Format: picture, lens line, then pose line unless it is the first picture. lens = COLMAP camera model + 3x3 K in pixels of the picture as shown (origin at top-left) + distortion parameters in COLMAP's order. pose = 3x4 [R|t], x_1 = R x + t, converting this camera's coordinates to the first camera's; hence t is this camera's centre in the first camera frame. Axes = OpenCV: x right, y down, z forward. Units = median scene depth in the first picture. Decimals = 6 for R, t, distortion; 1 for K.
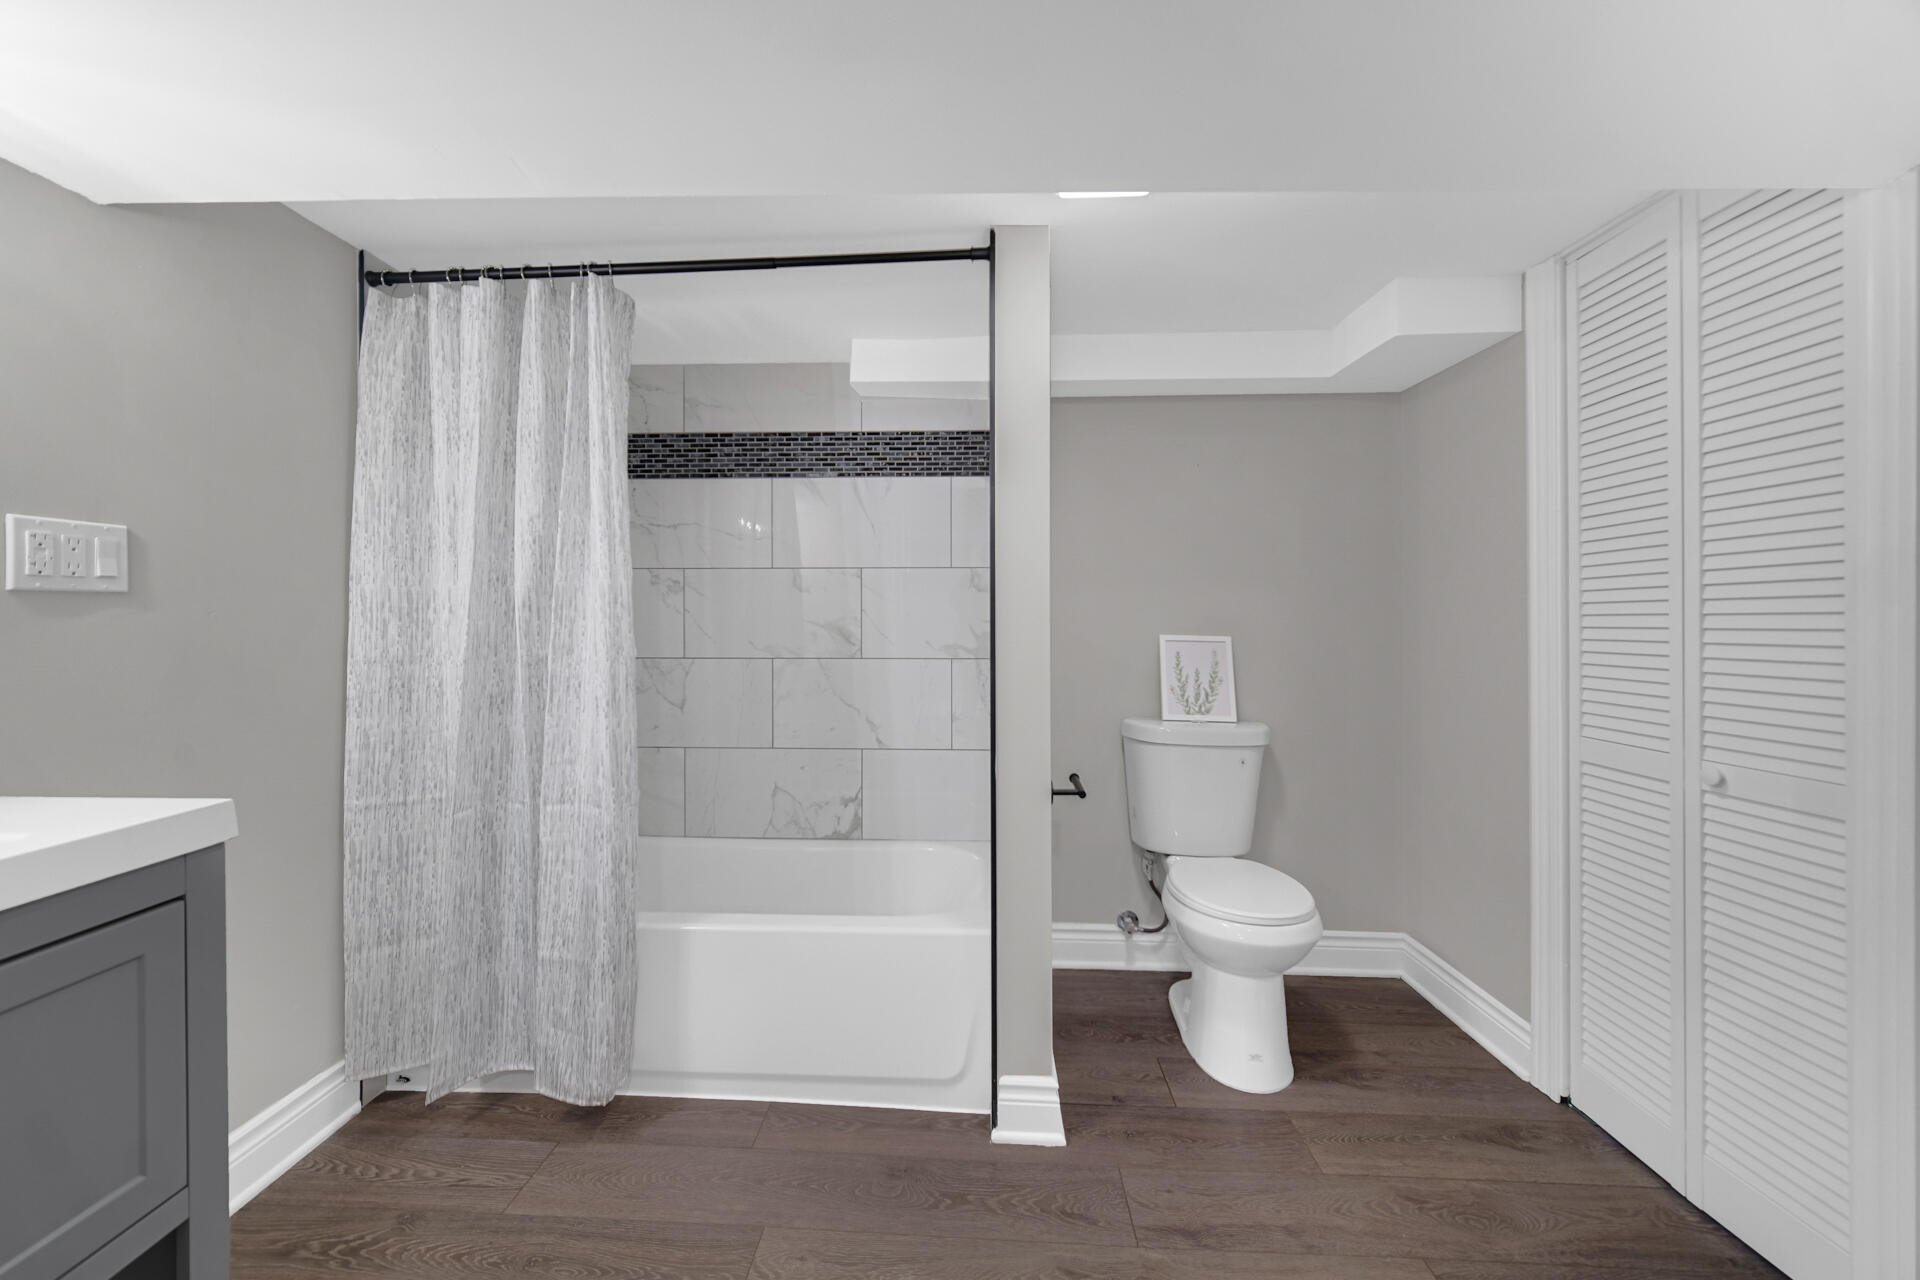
lens RADIAL K [[746.8, 0, 951.1], [0, 746.8, 624.7], [0, 0, 1]] dist [-0.001642, -0.000314]
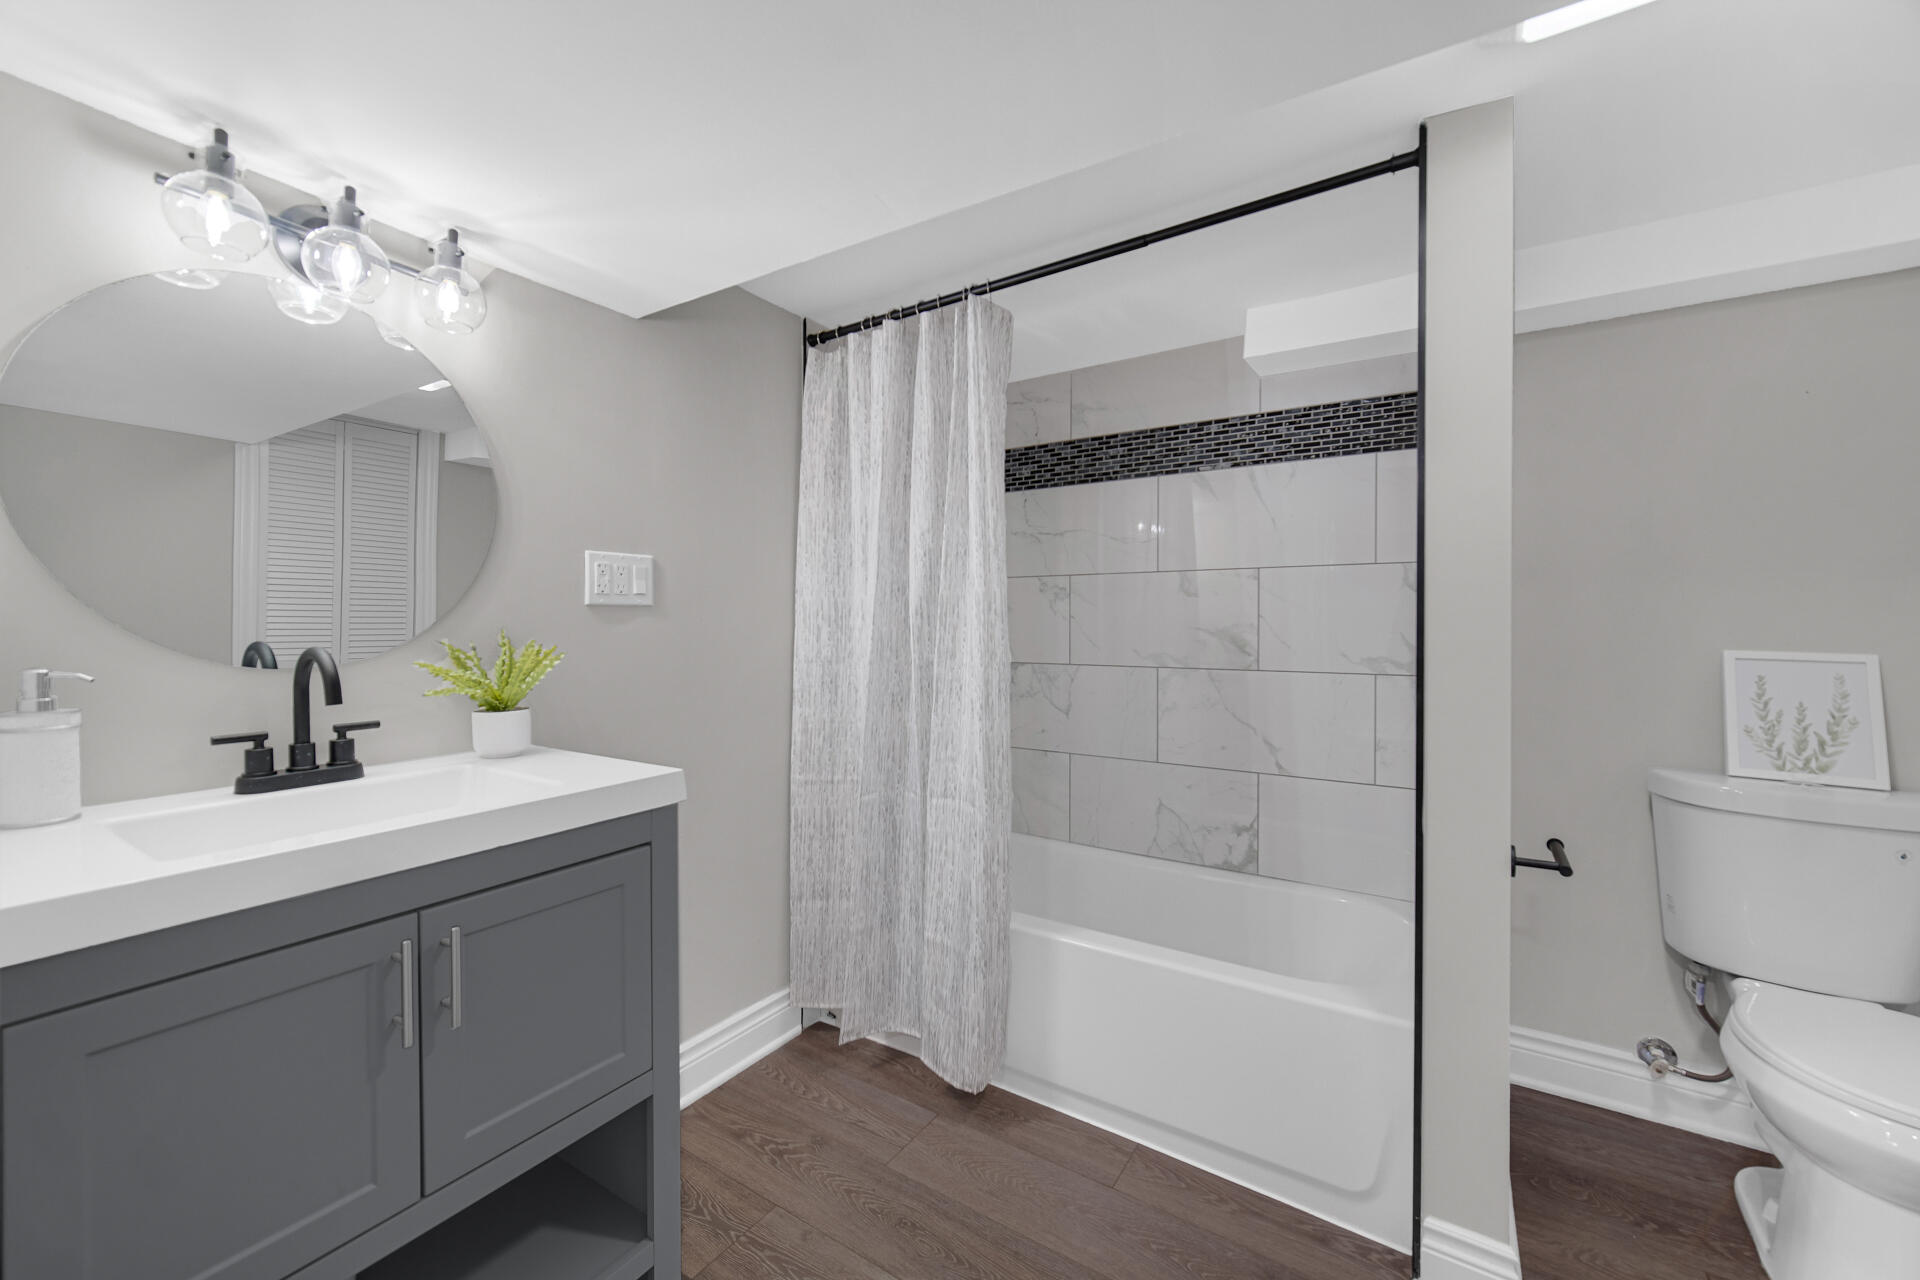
lens RADIAL K [[746.8, 0, 964.0], [0, 746.8, 633.0], [0, 0, 1]] dist [-0.001642, -0.000314]
pose [[0.860521, 0.007288, -0.509363, 0.044045], [-0.005616, 0.999973, 0.004822, -0.002330], [0.509384, -0.001289, 0.860538, 0.091135]]
